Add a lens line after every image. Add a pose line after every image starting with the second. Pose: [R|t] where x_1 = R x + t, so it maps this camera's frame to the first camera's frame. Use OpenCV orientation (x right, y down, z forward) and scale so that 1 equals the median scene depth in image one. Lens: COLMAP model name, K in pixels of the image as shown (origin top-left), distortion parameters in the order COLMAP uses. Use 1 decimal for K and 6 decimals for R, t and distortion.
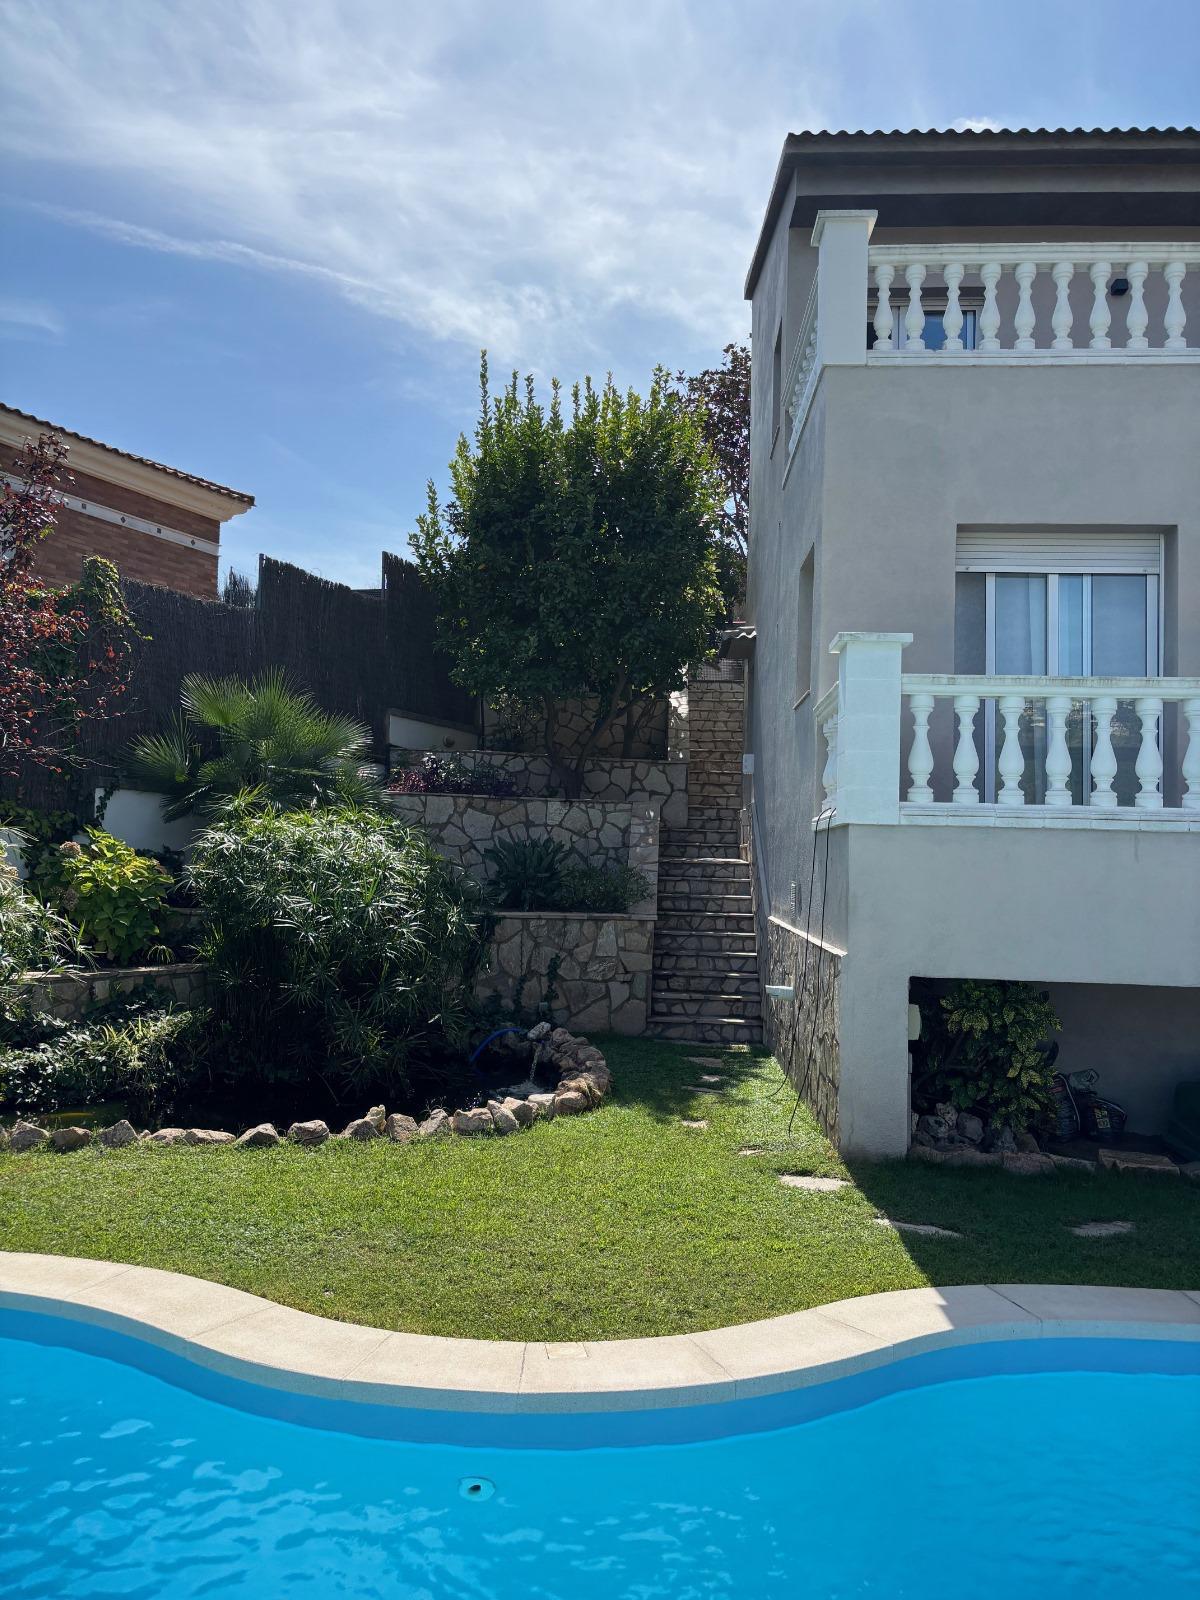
lens RADIAL K [[1141.4, 0, 595.0], [0, 1141.4, 811.5], [0, 0, 1]] dist [-0.066563, 0.005475]
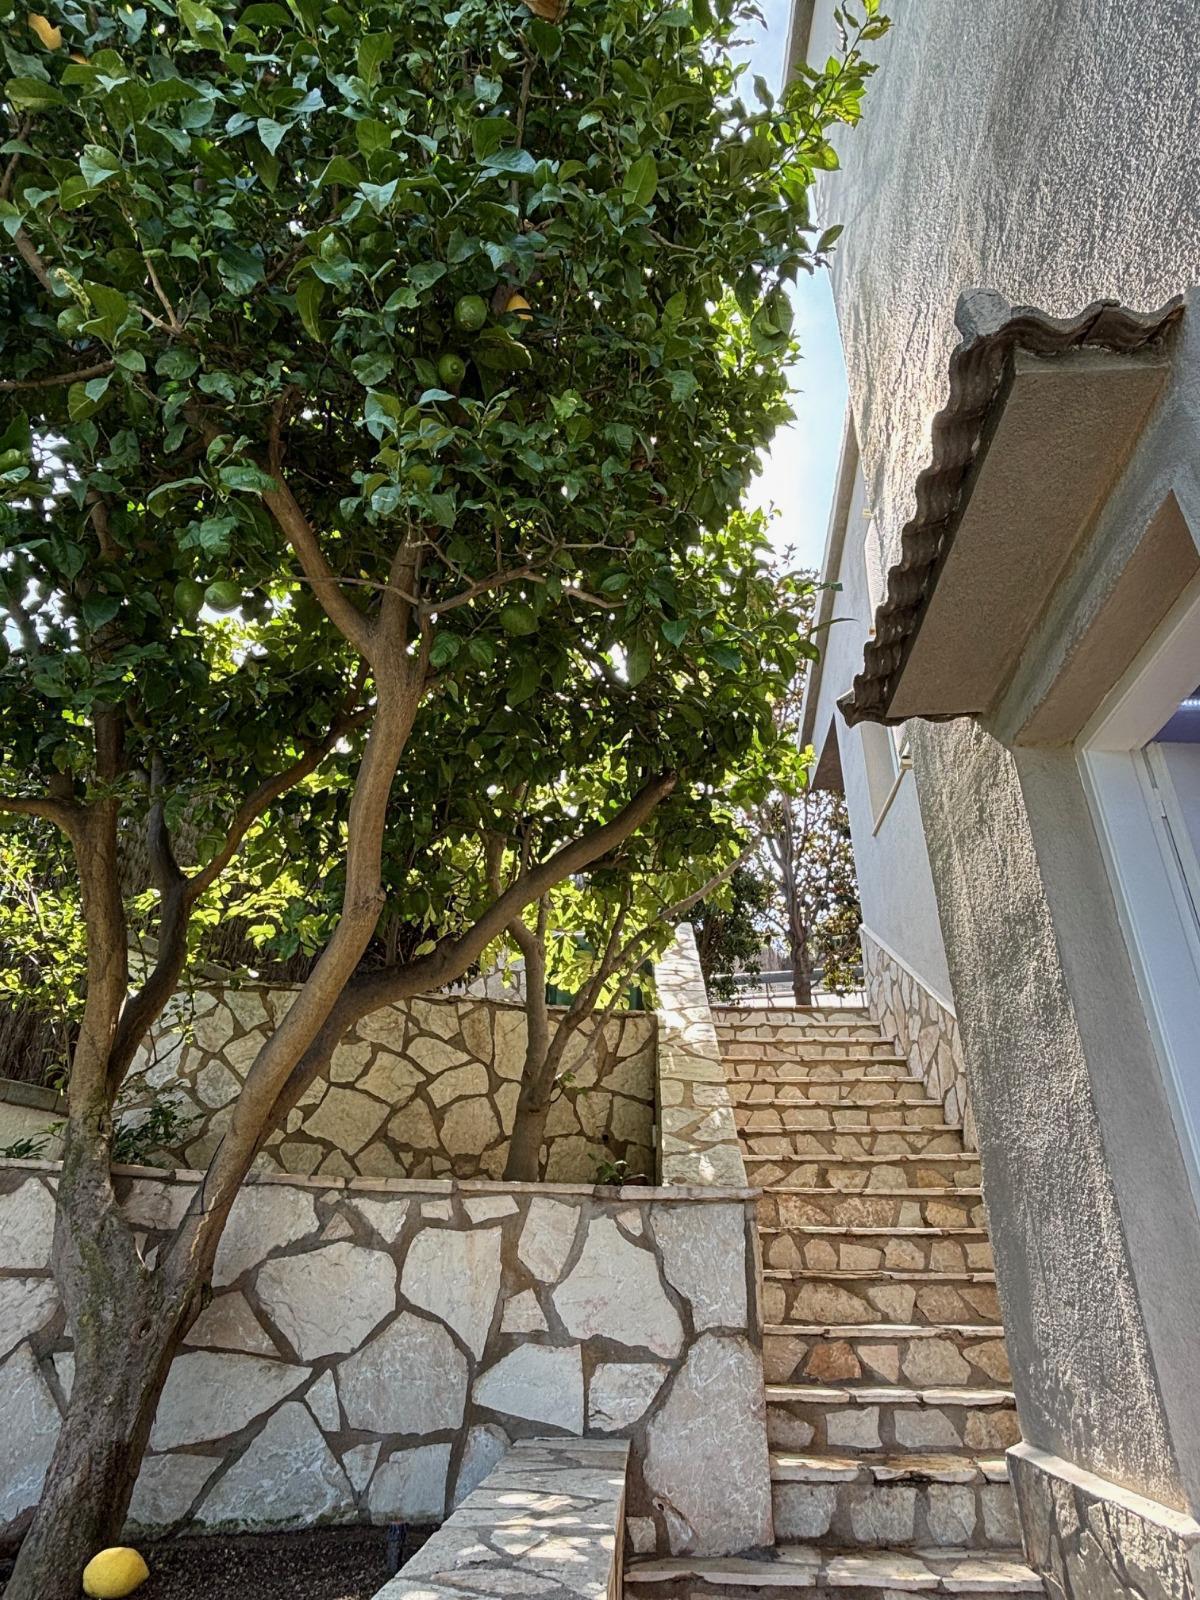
lens RADIAL K [[918.0, 0, 607.8], [0, 918.0, 799.3], [0, 0, 1]] dist [0.003026, 0.000013]
pose [[0.999814, -0.009172, 0.016938, 0.045527], [0.015724, 0.896534, -0.442696, -0.029933], [-0.011125, 0.442881, 0.896512, 0.723121]]
